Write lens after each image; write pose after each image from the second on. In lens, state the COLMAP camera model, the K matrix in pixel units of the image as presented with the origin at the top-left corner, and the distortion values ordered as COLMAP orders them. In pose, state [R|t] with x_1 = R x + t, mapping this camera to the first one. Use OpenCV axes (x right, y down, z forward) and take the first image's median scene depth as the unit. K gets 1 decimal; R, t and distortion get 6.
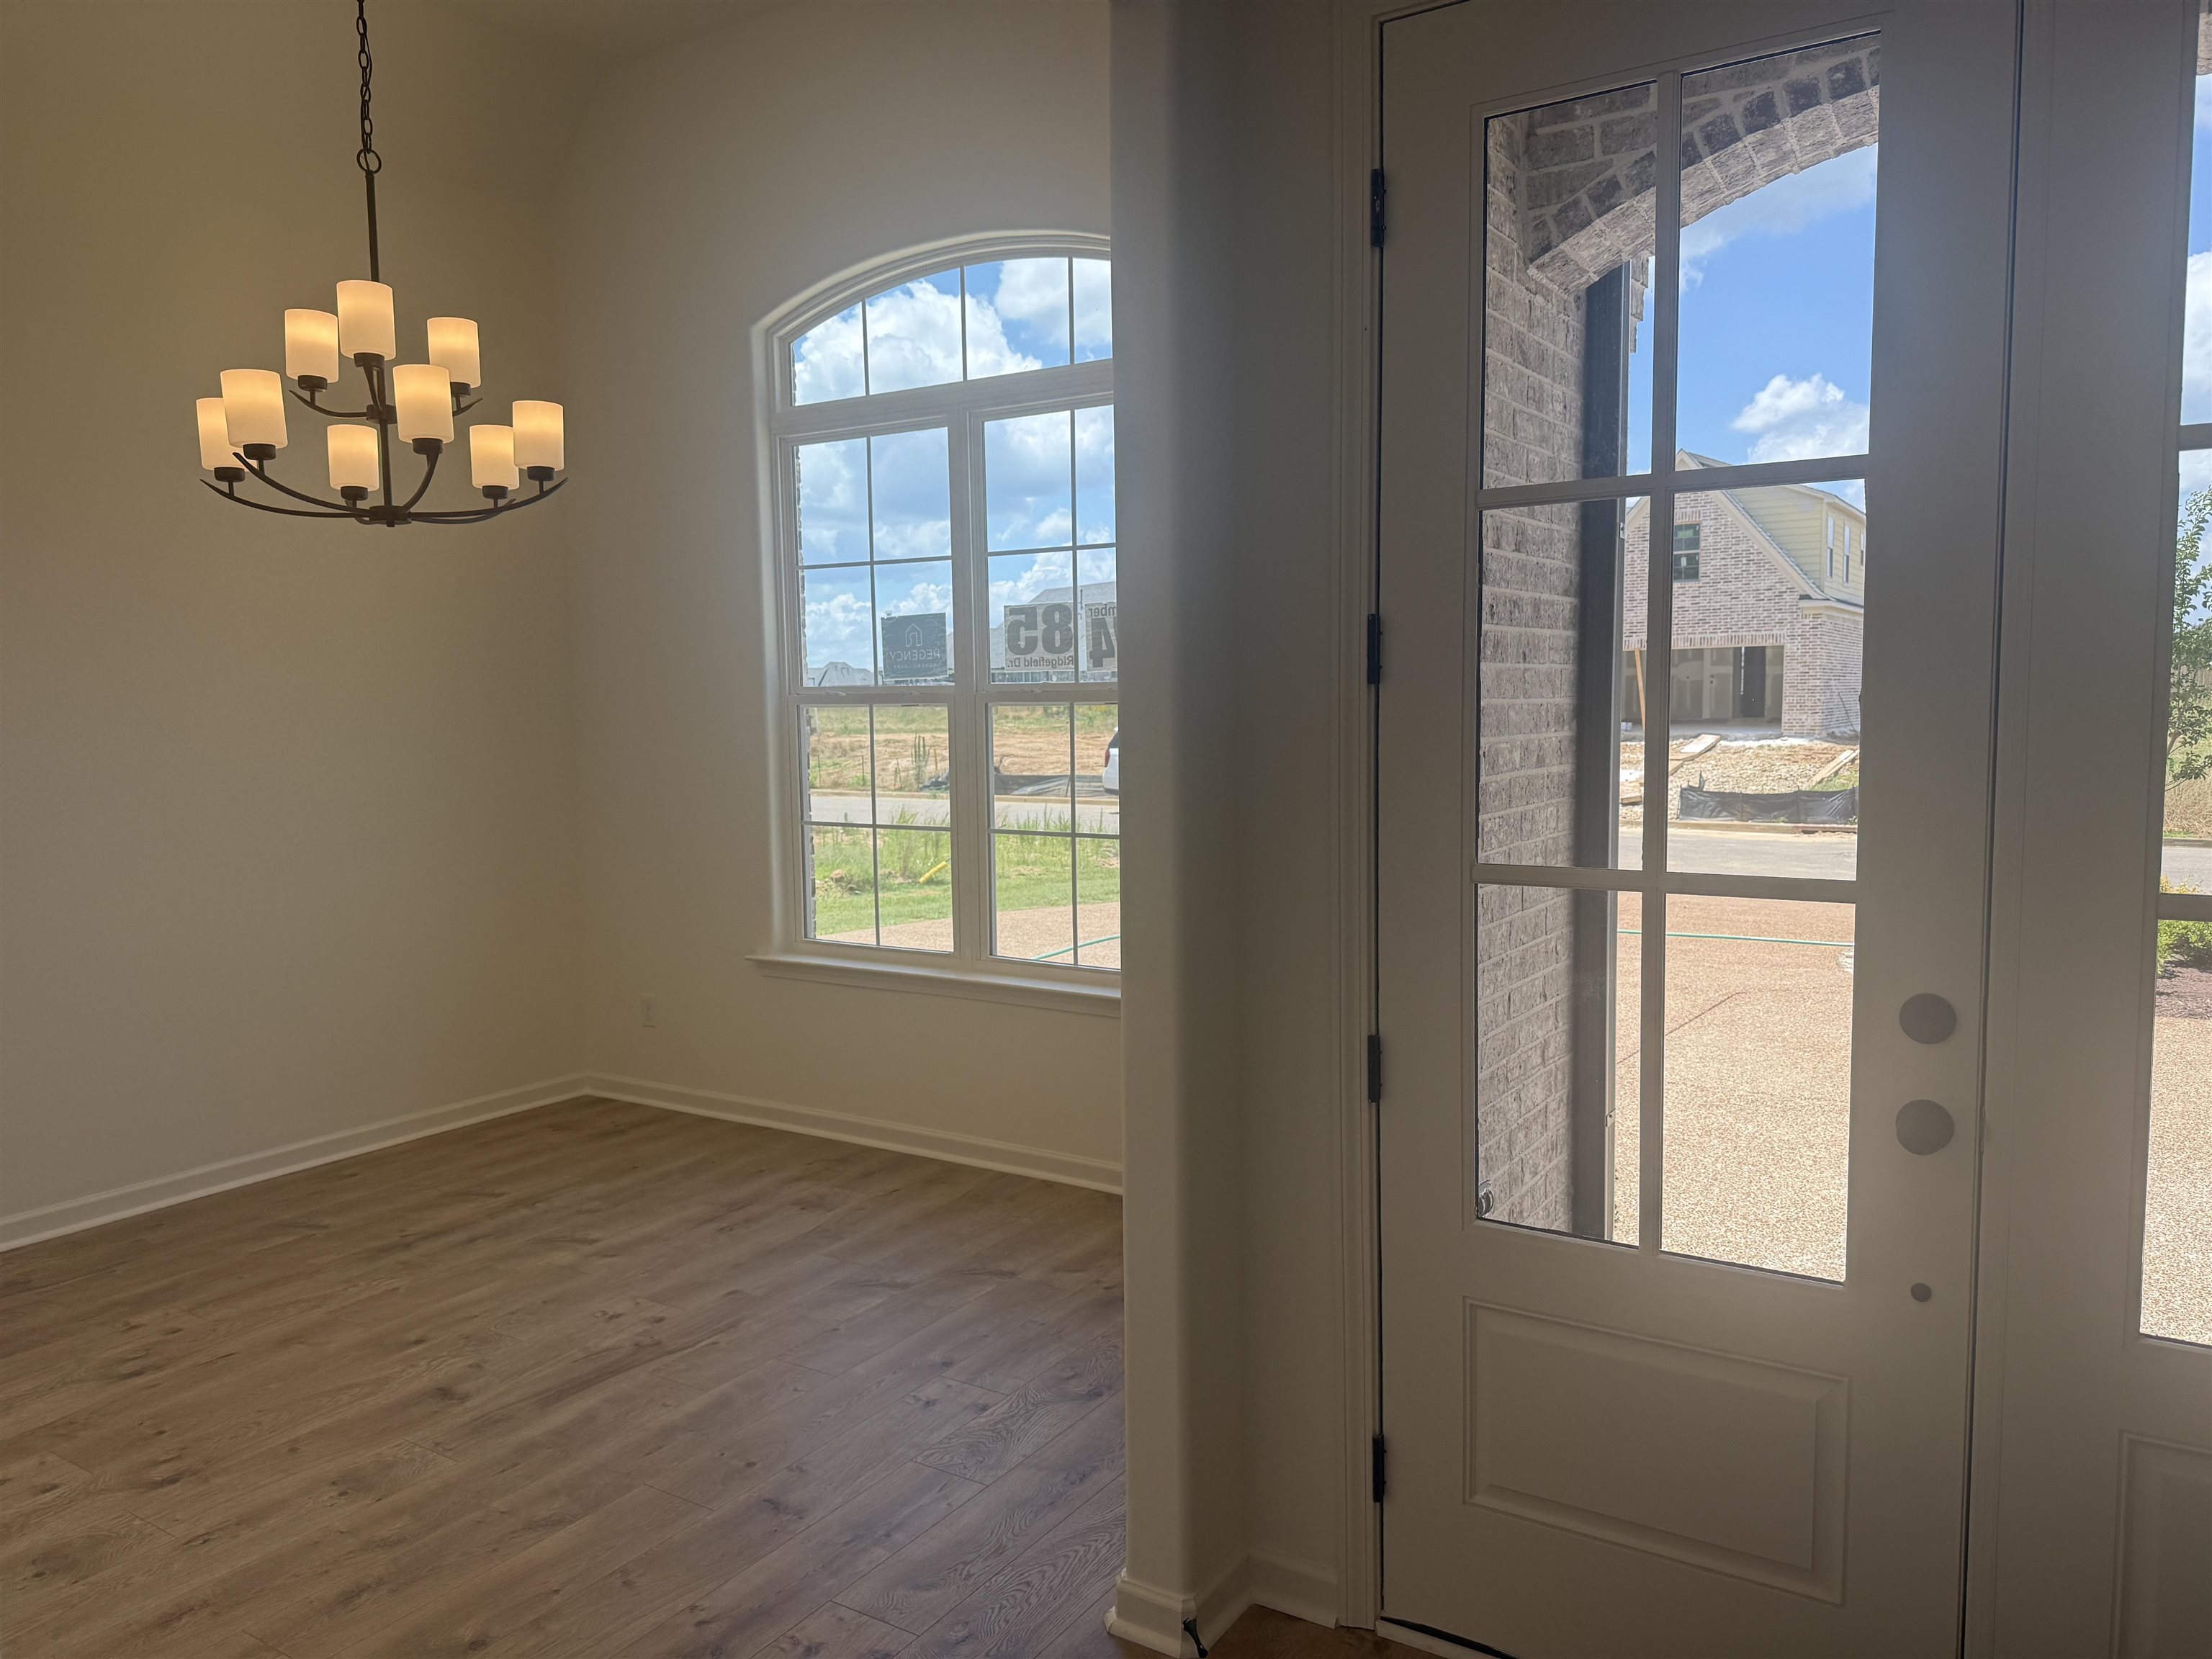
lens RADIAL K [[1547.5, 0, 1137.2], [0, 1547.5, 834.8], [0, 0, 1]] dist [0.005734, -0.022603]
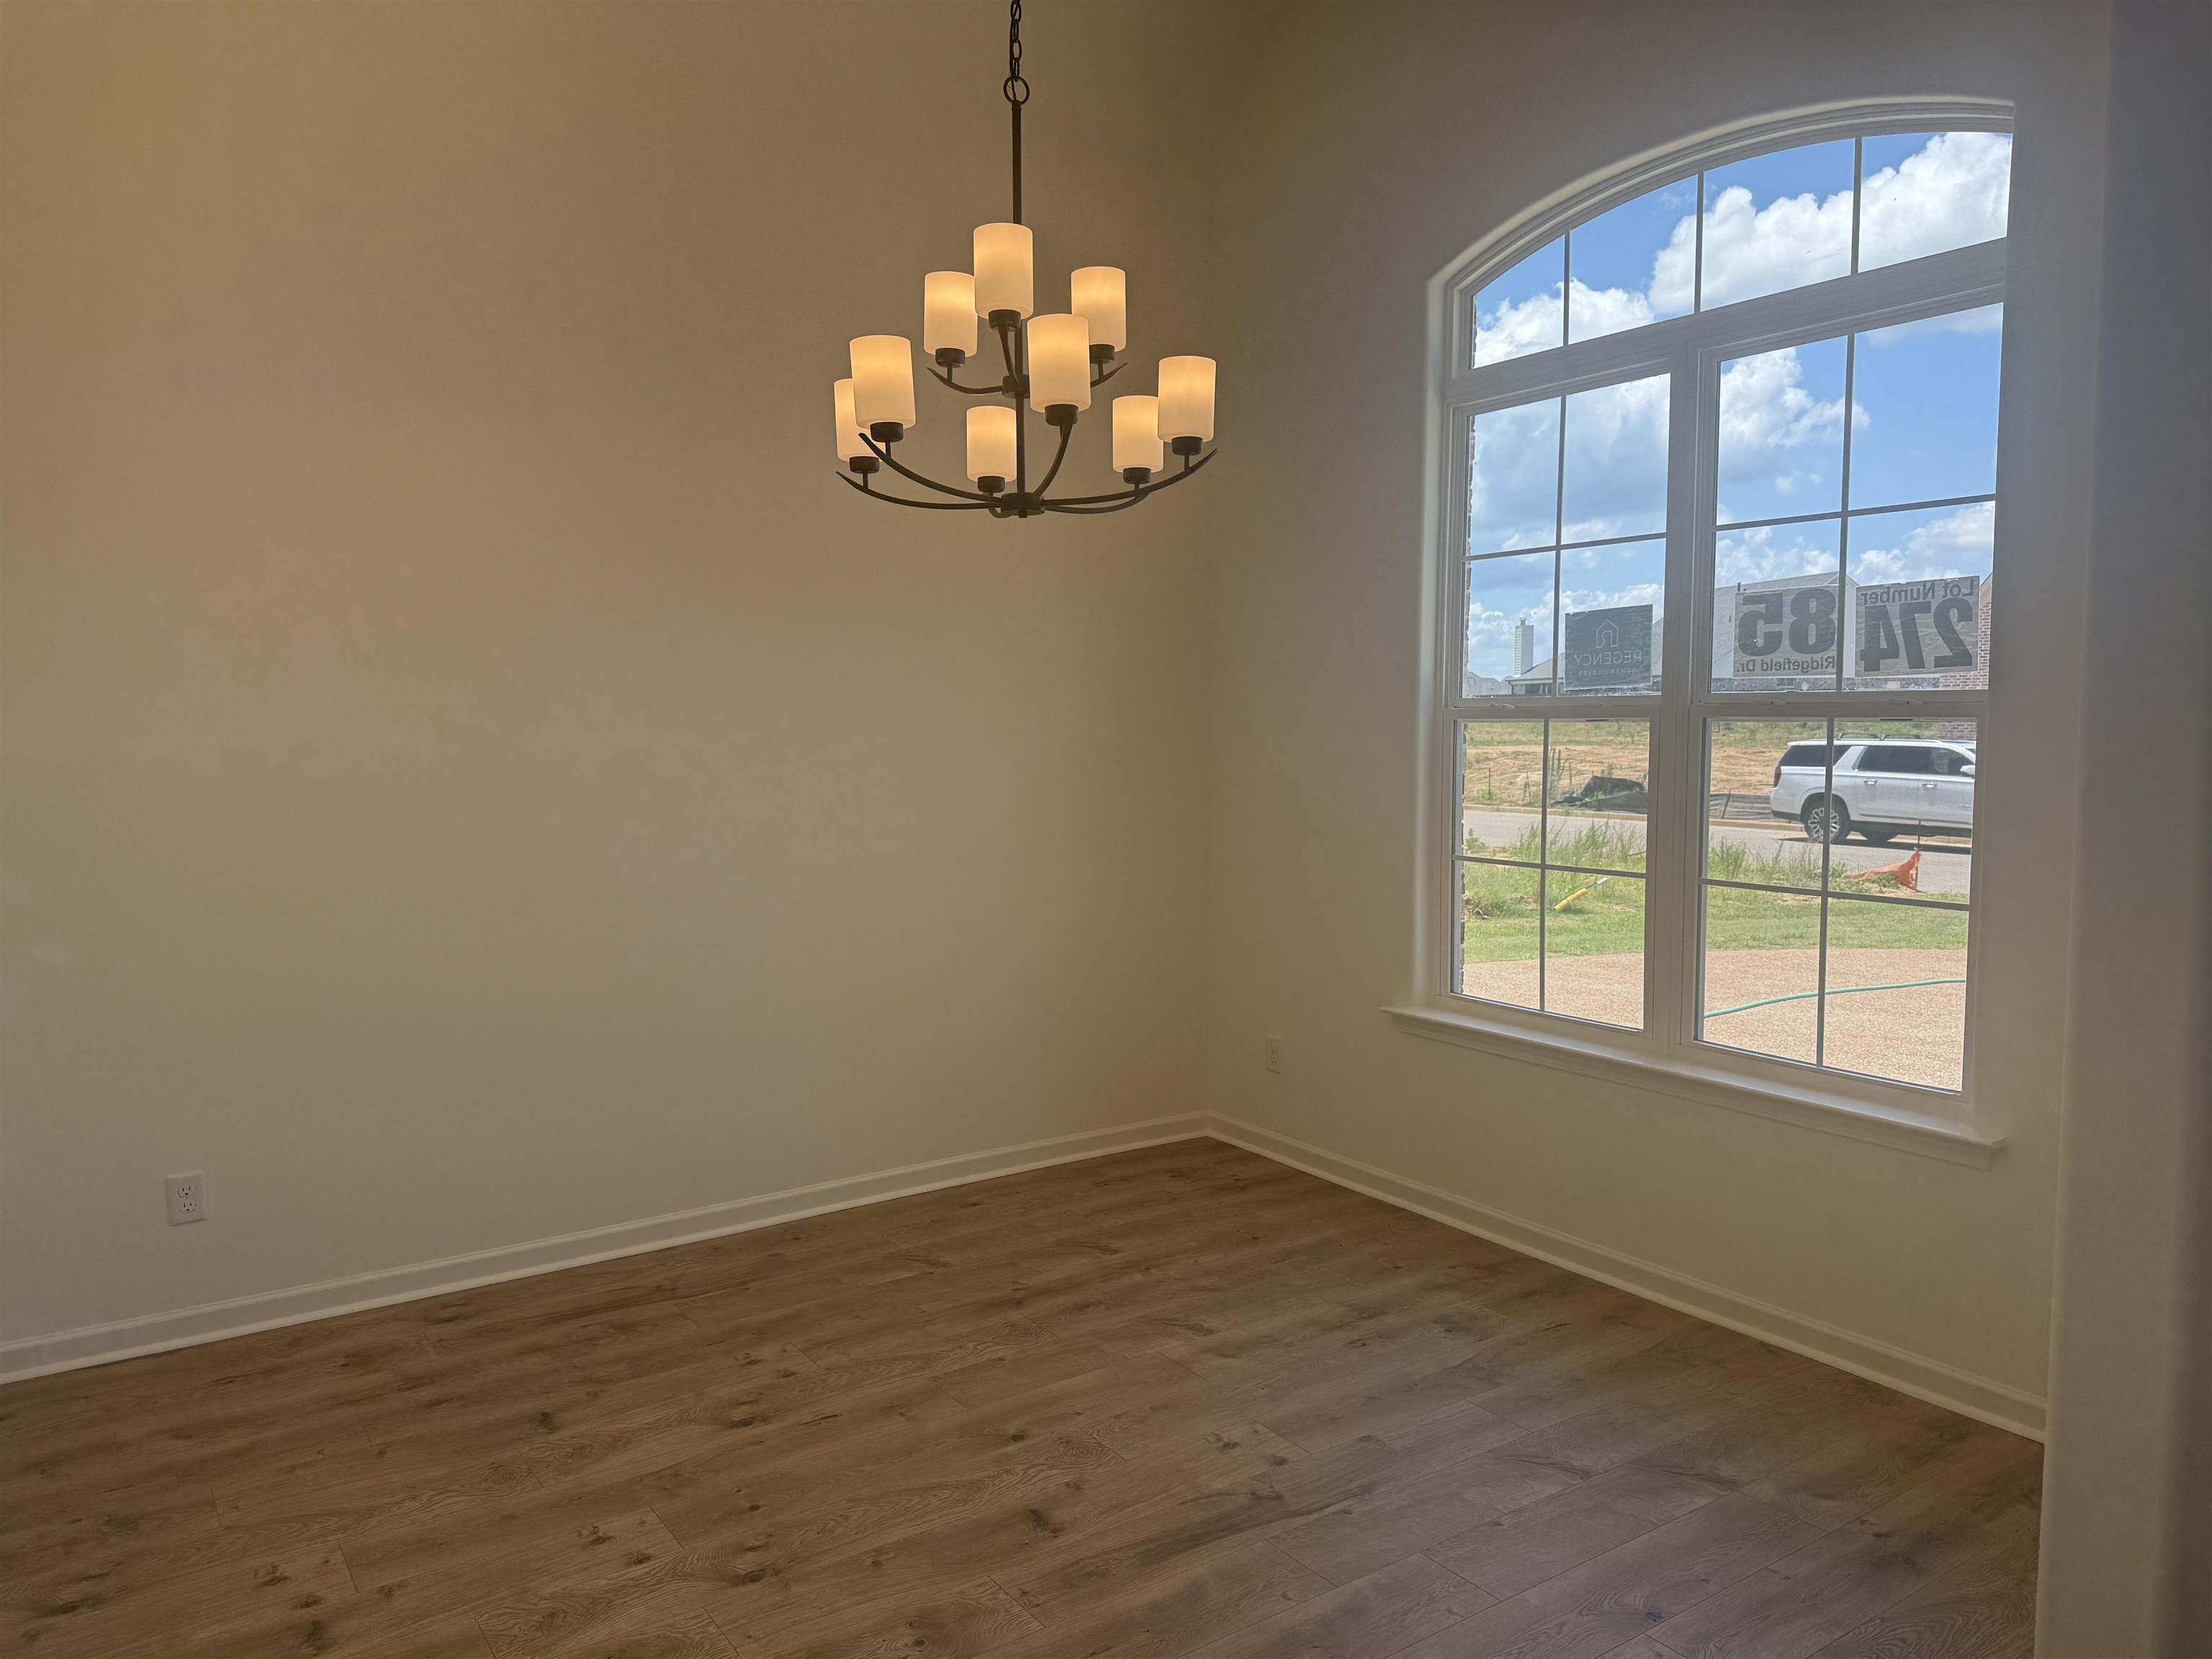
lens RADIAL K [[1560.6, 0, 1103.7], [0, 1560.6, 830.1], [0, 0, 1]] dist [0.175251, -0.238082]
pose [[0.914946, 0.037952, -0.401788, -0.065689], [-0.042304, 0.999103, -0.001962, -0.019520], [0.401353, 0.018792, 0.915731, 0.177096]]
